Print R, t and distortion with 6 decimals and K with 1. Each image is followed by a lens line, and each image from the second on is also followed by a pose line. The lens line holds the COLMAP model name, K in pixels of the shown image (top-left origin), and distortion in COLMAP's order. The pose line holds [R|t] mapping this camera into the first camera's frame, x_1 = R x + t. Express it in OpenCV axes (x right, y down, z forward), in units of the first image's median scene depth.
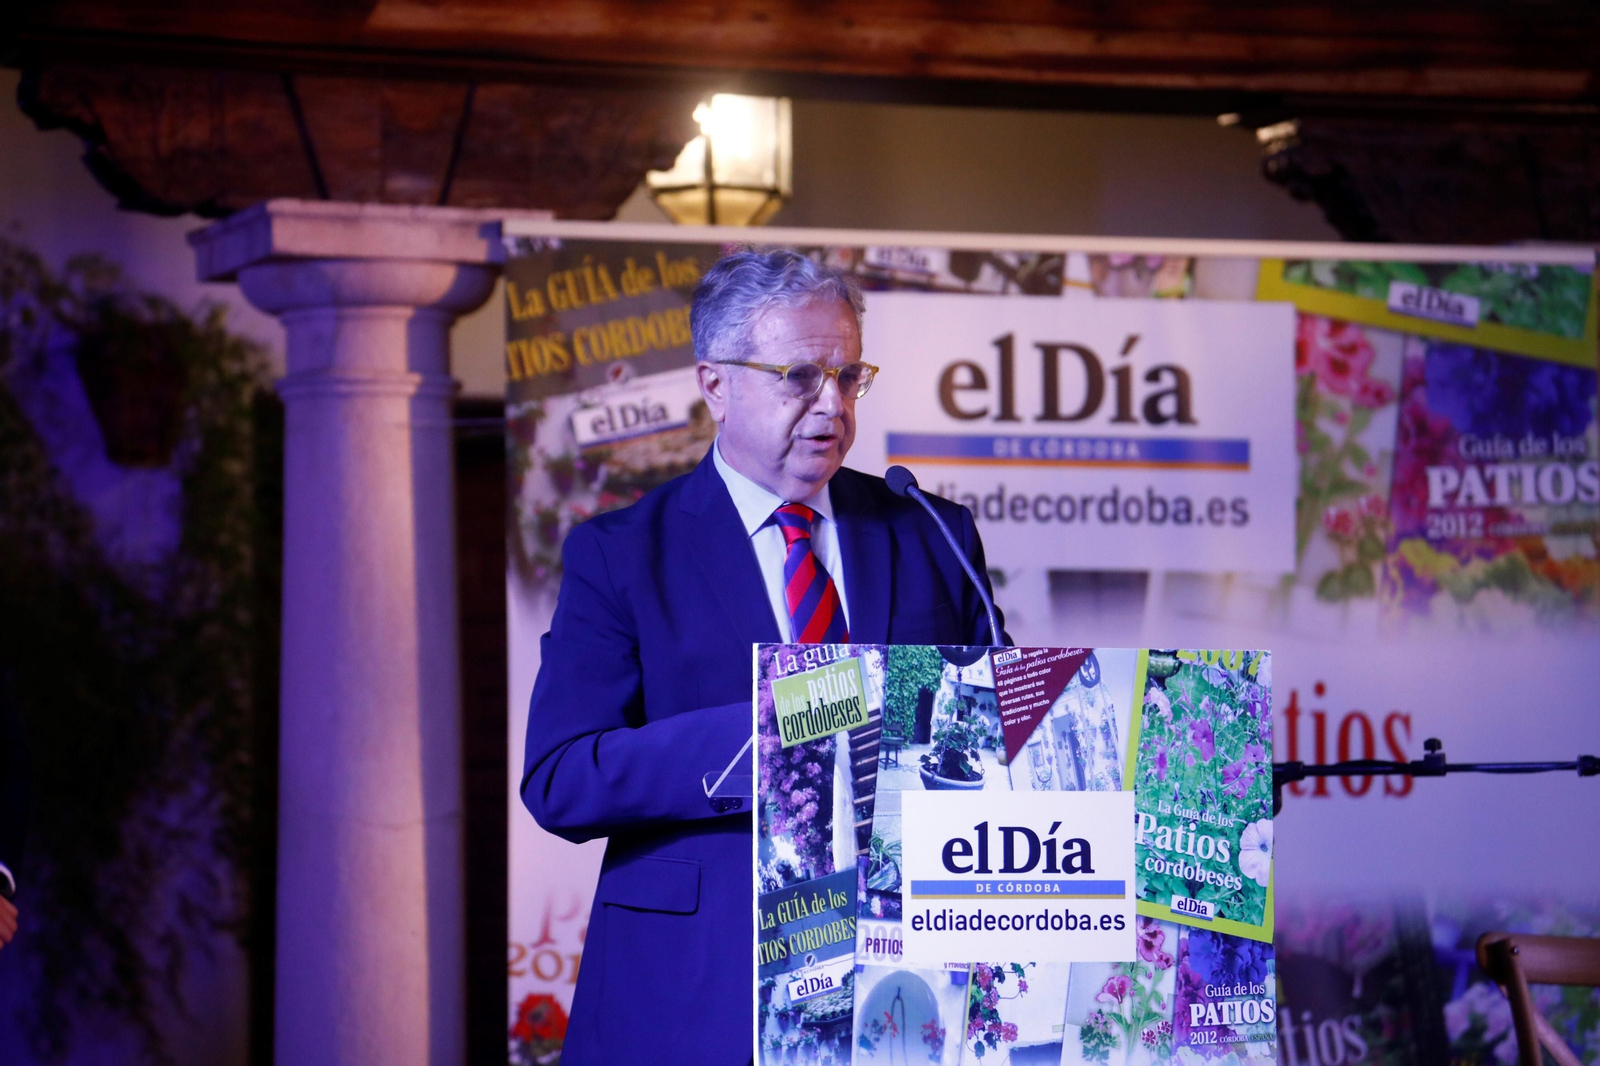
lens RADIAL K [[6052.7, 0, 831.4], [0, 6052.7, 526.7], [0, 0, 1]] dist [0.824856, 4.315099]
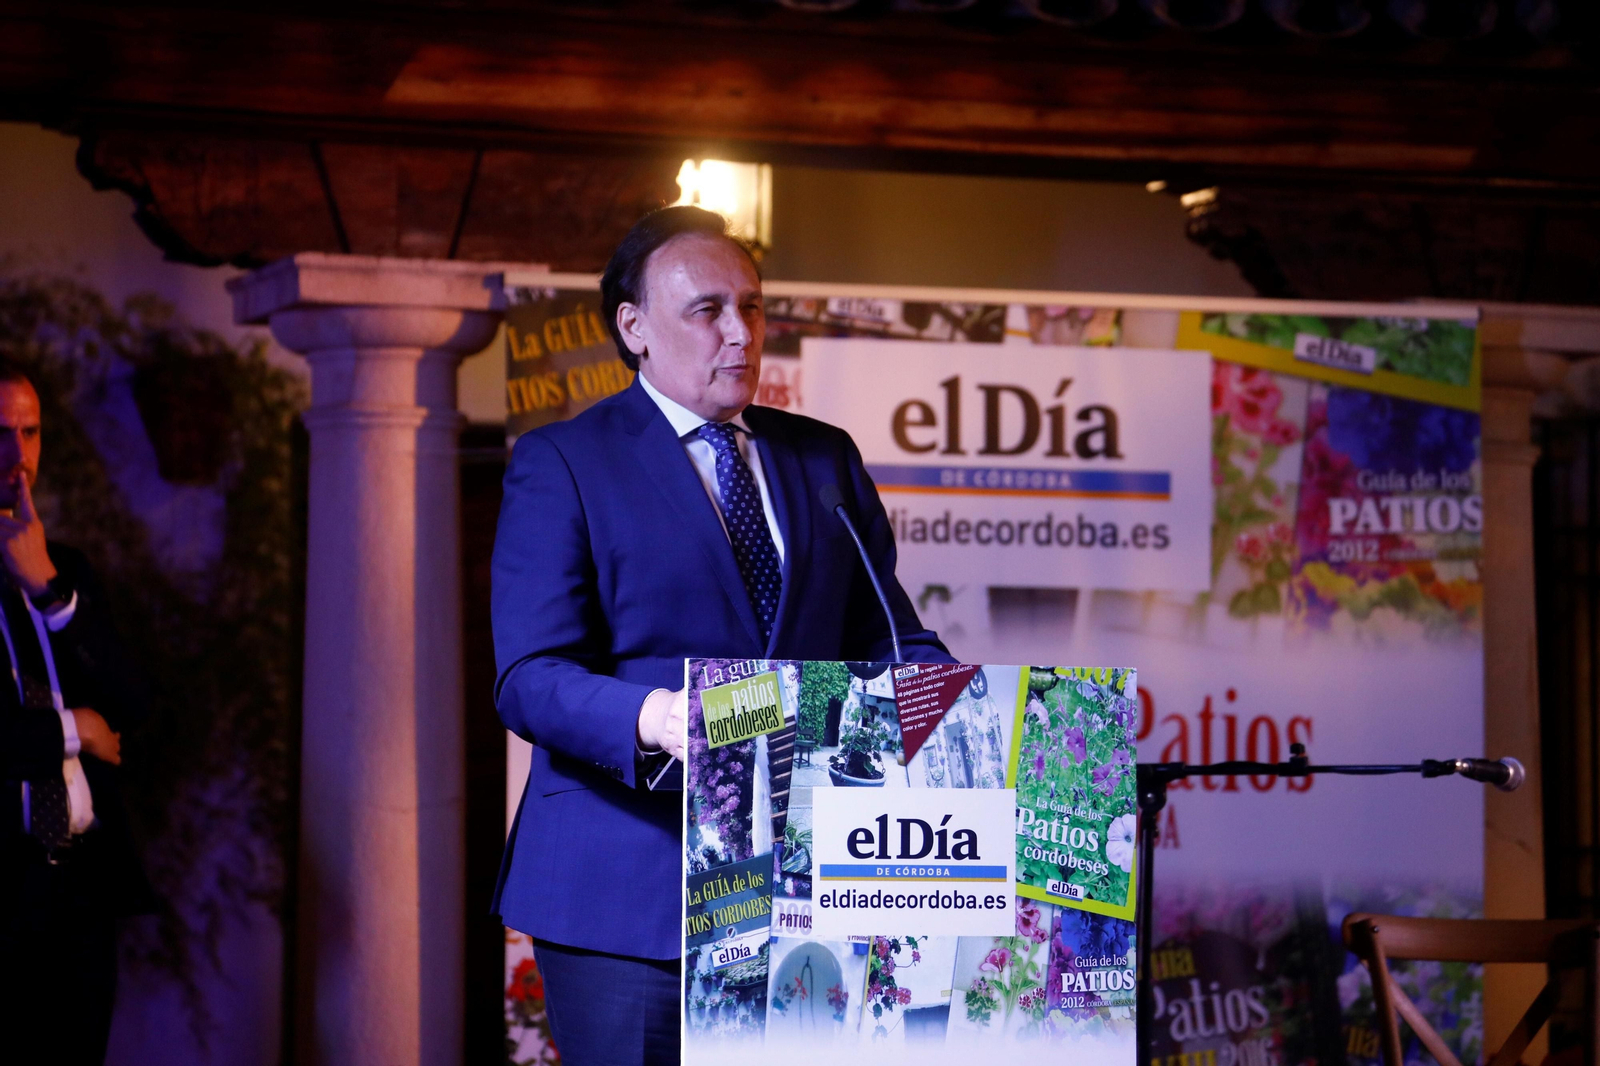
lens RADIAL K [[5672.3, 0, 800.0], [0, 5672.3, 533.0], [0, 0, 1]] dist [0.753334, -2.380883]
pose [[0.999880, 0.009920, -0.011863, 0.021244], [-0.009907, 0.999950, 0.001153, -0.006011], [0.011874, -0.001036, 0.999929, -0.082414]]
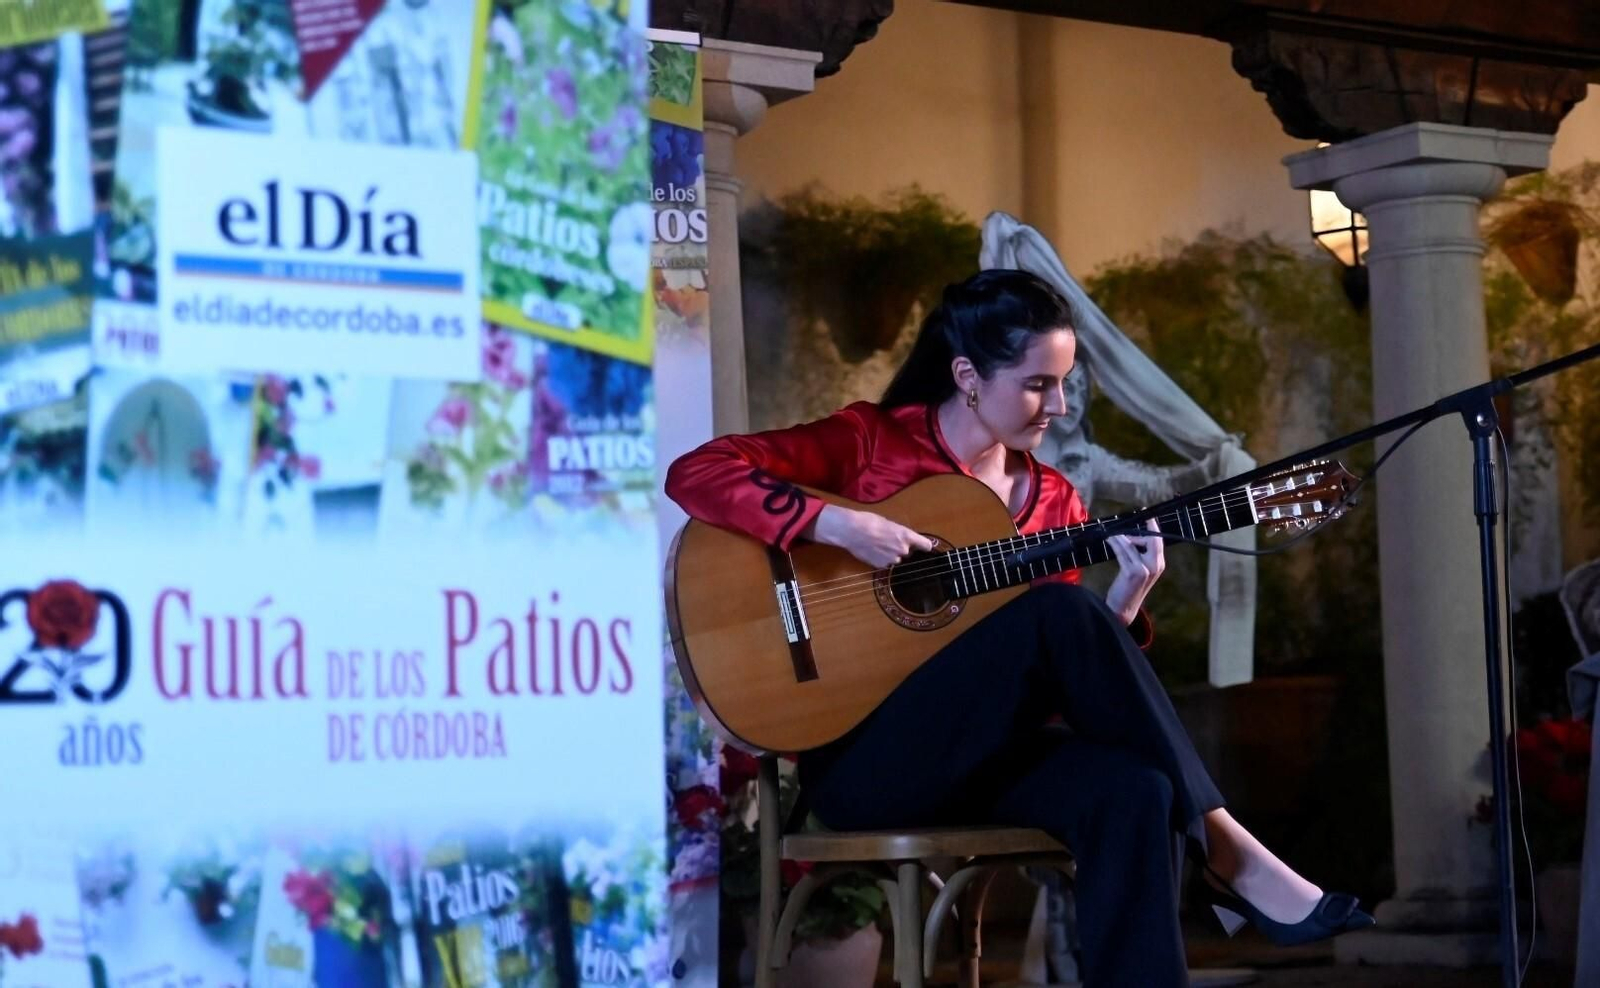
lens RADIAL K [[3392.8, 0, 799.1], [0, 3392.8, 443.9], [0, 0, 1]] dist [0.074133, 0.614747]
pose [[0.975646, -0.002933, 0.219332, -0.002640], [0.010126, 0.999447, -0.031678, 0.092654], [-0.219118, 0.033128, 0.975136, 0.589277]]
